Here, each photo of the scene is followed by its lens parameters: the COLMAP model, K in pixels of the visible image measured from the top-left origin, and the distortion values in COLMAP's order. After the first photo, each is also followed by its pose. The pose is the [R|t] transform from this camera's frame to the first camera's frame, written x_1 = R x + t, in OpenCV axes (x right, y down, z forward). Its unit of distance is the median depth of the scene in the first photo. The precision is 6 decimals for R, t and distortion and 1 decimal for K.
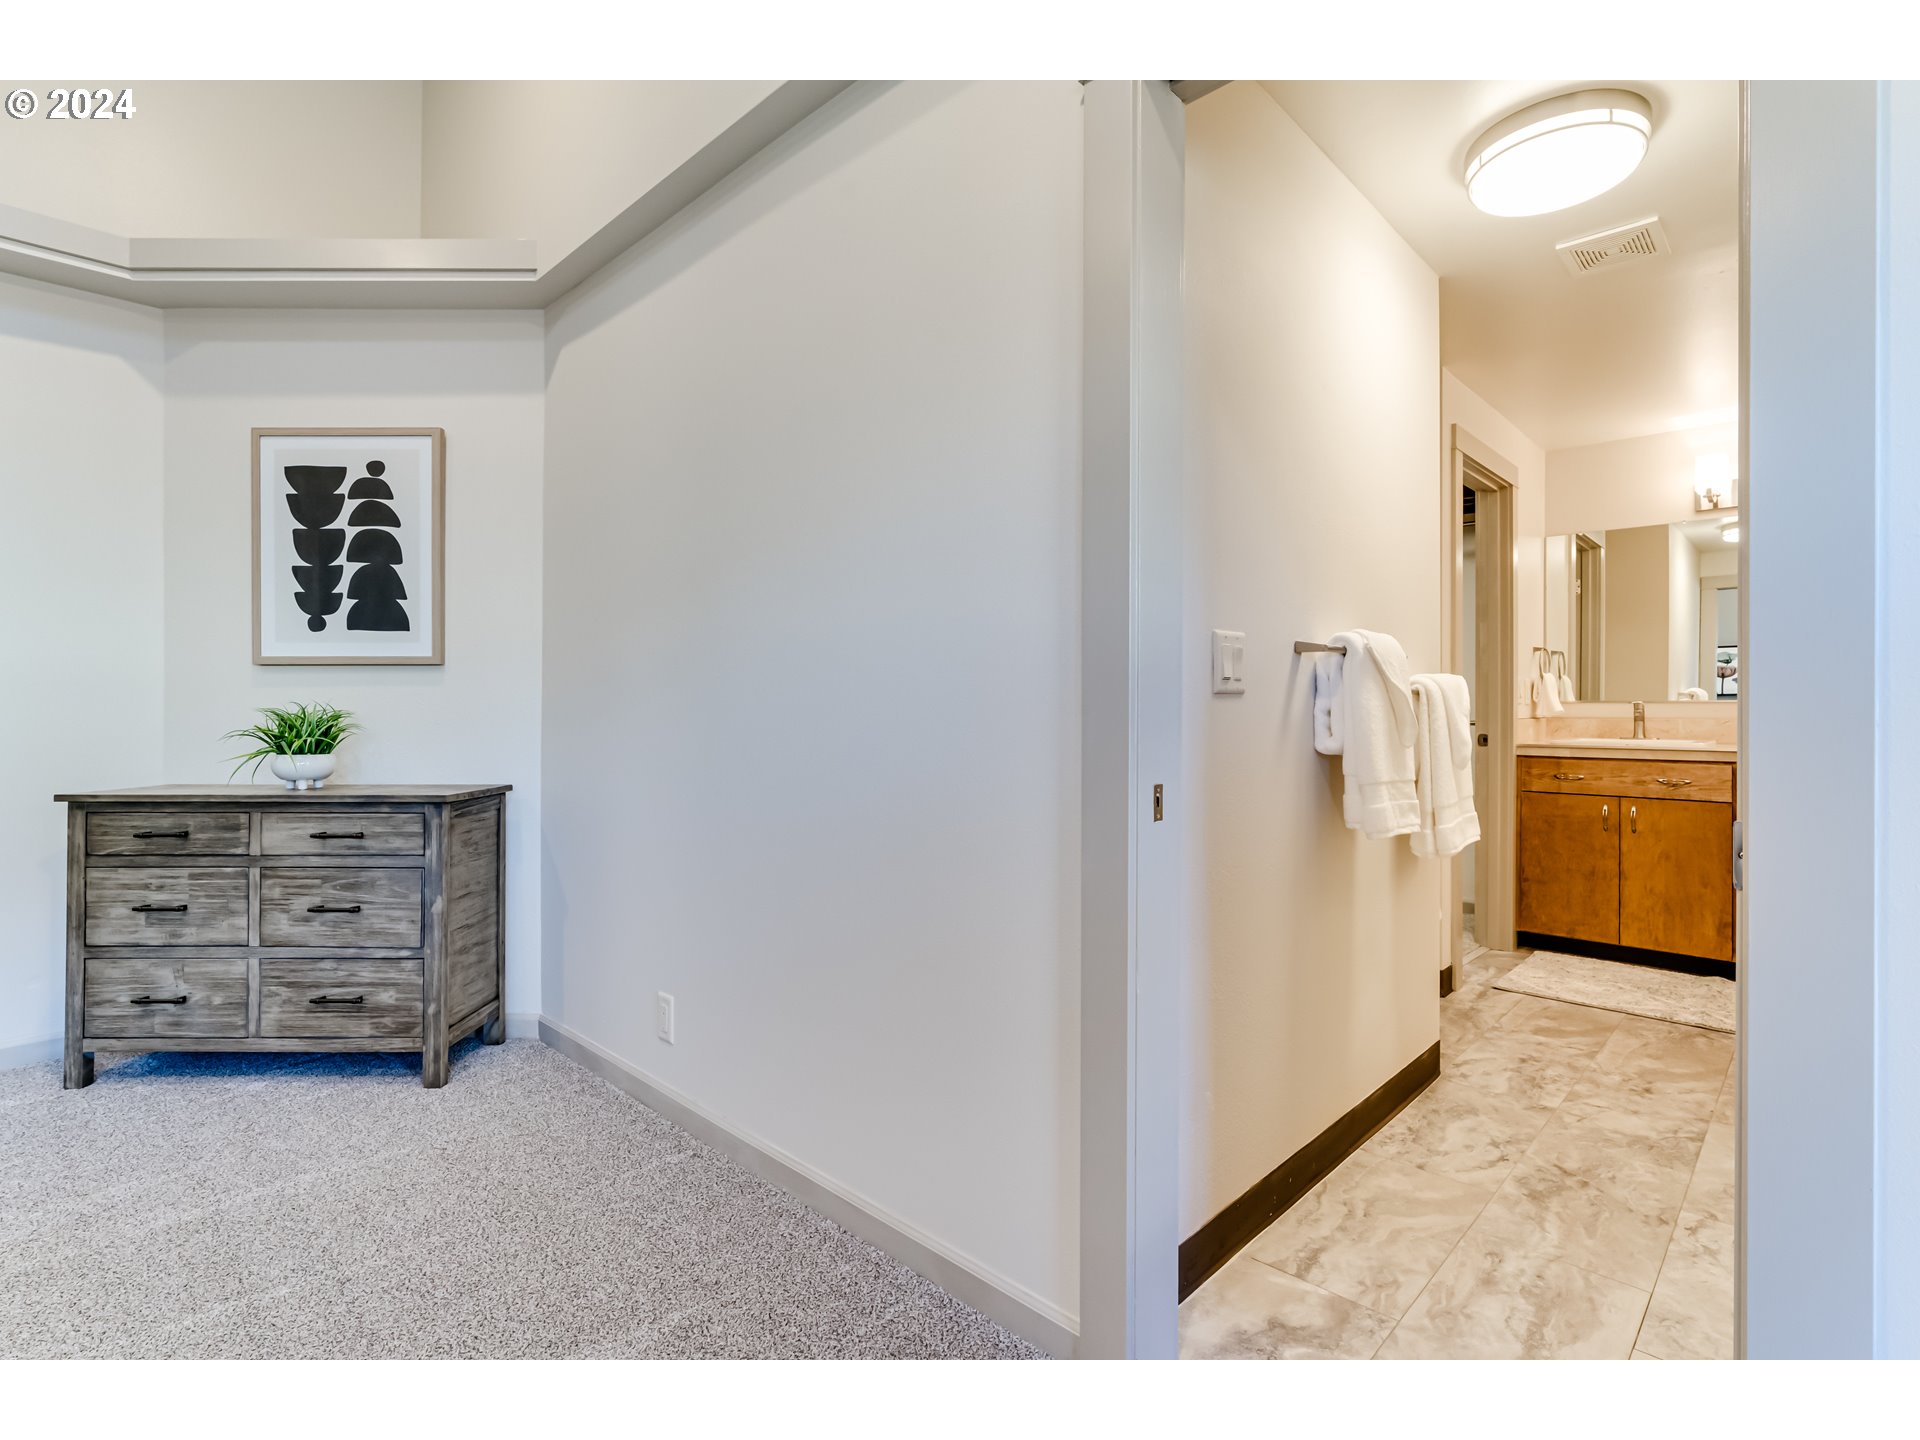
lens RADIAL K [[922.6, 0, 962.6], [0, 922.6, 706.1], [0, 0, 1]] dist [-0.001844, 0.000850]
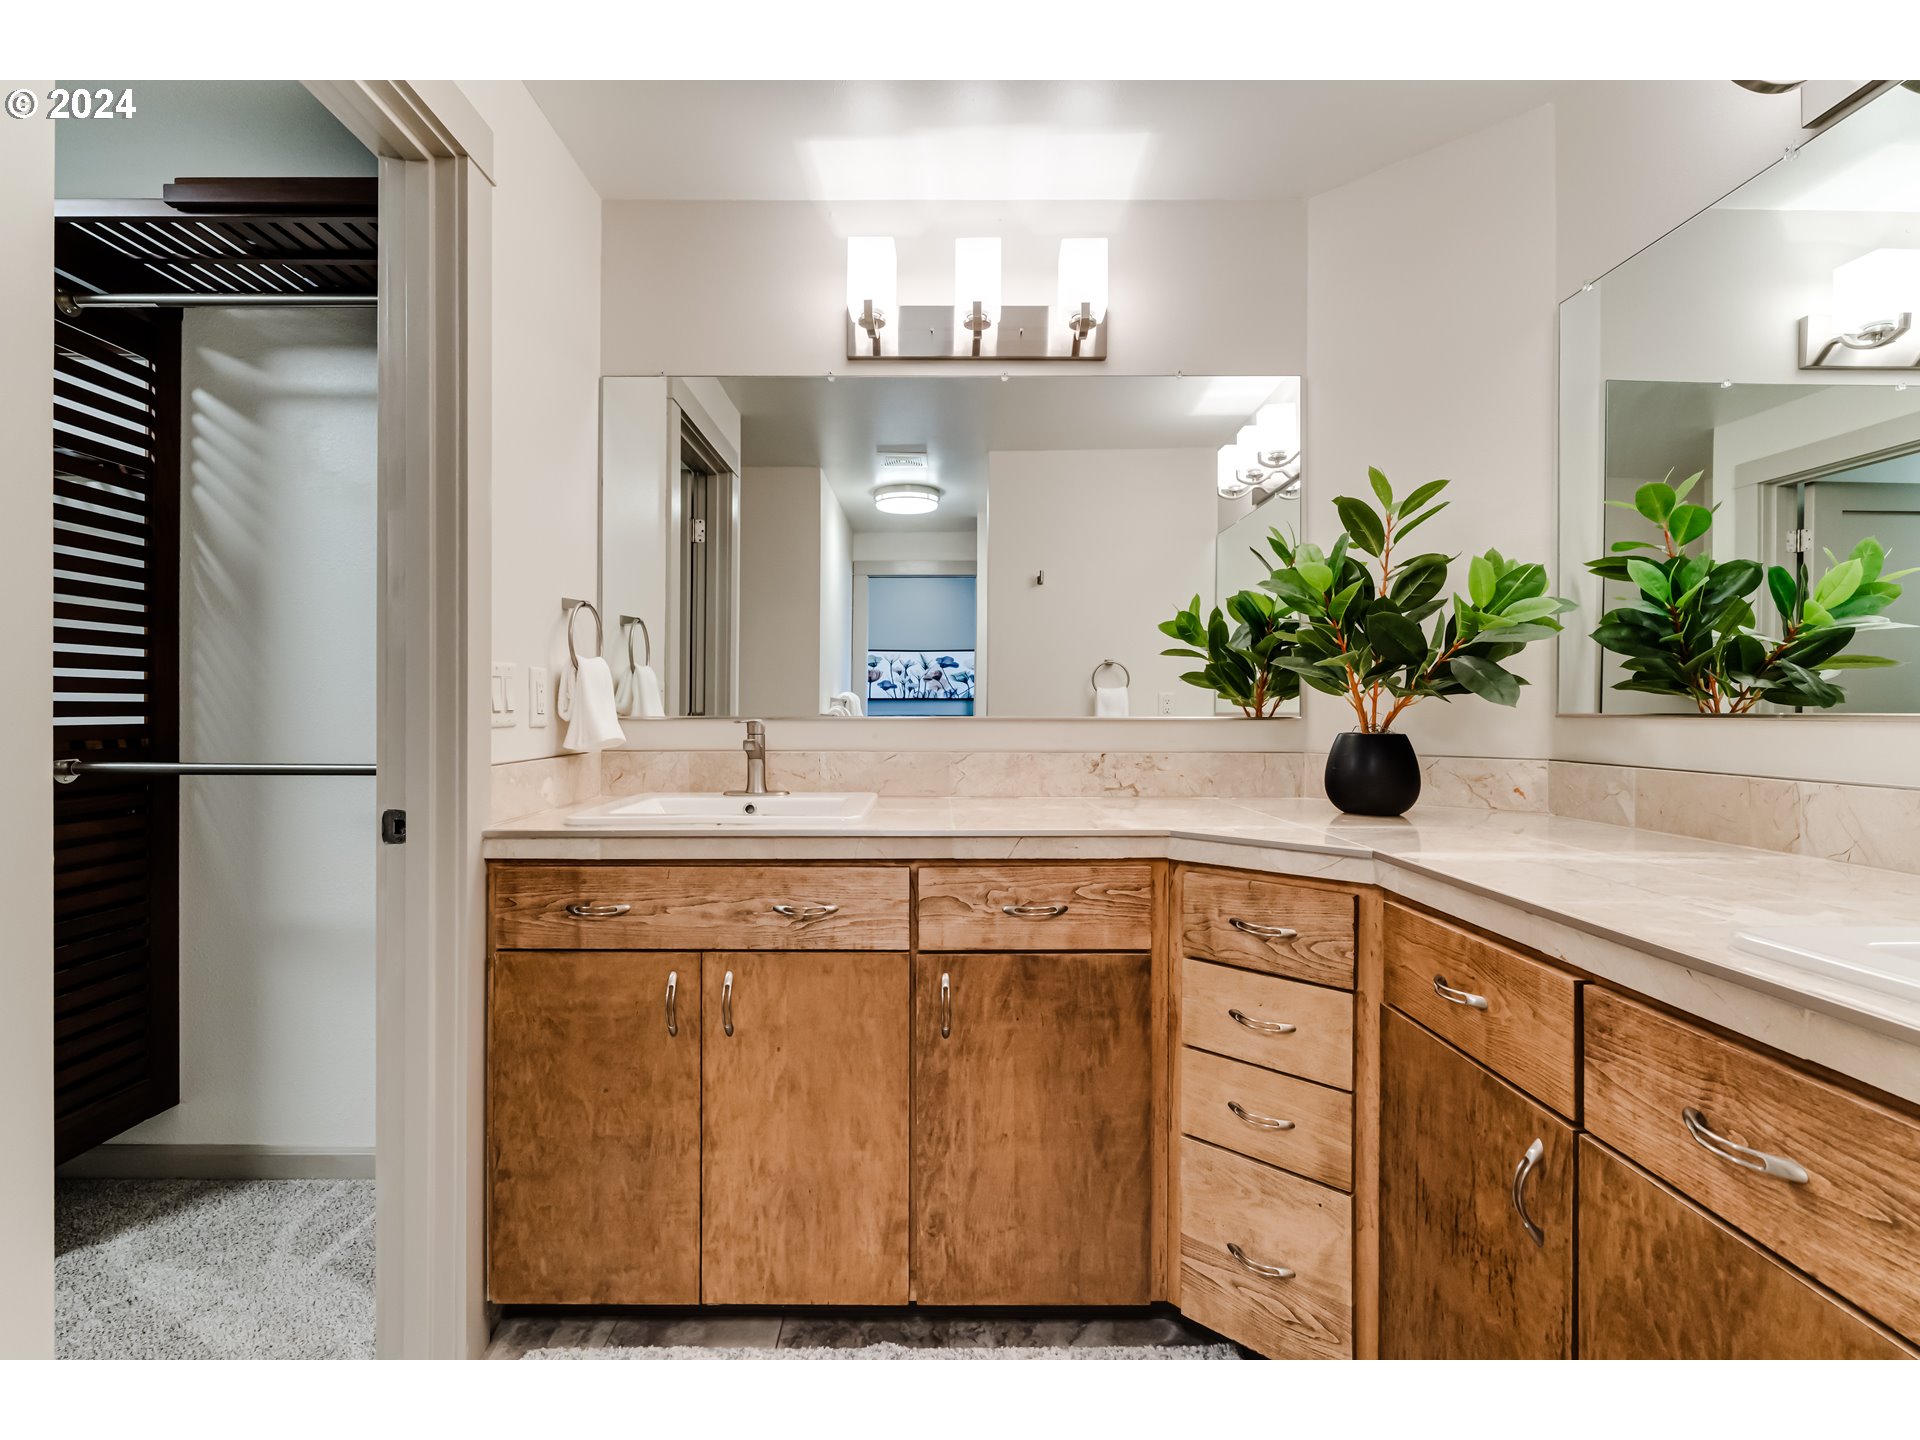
lens RADIAL K [[922.6, 0, 951.6], [0, 922.6, 708.1], [0, 0, 1]] dist [-0.001844, 0.000850]
pose [[0.709355, -0.000028, 0.704851, 0.482536], [-0.002047, 0.999996, 0.002100, -0.012426], [-0.704849, -0.002932, 0.709352, 0.604084]]
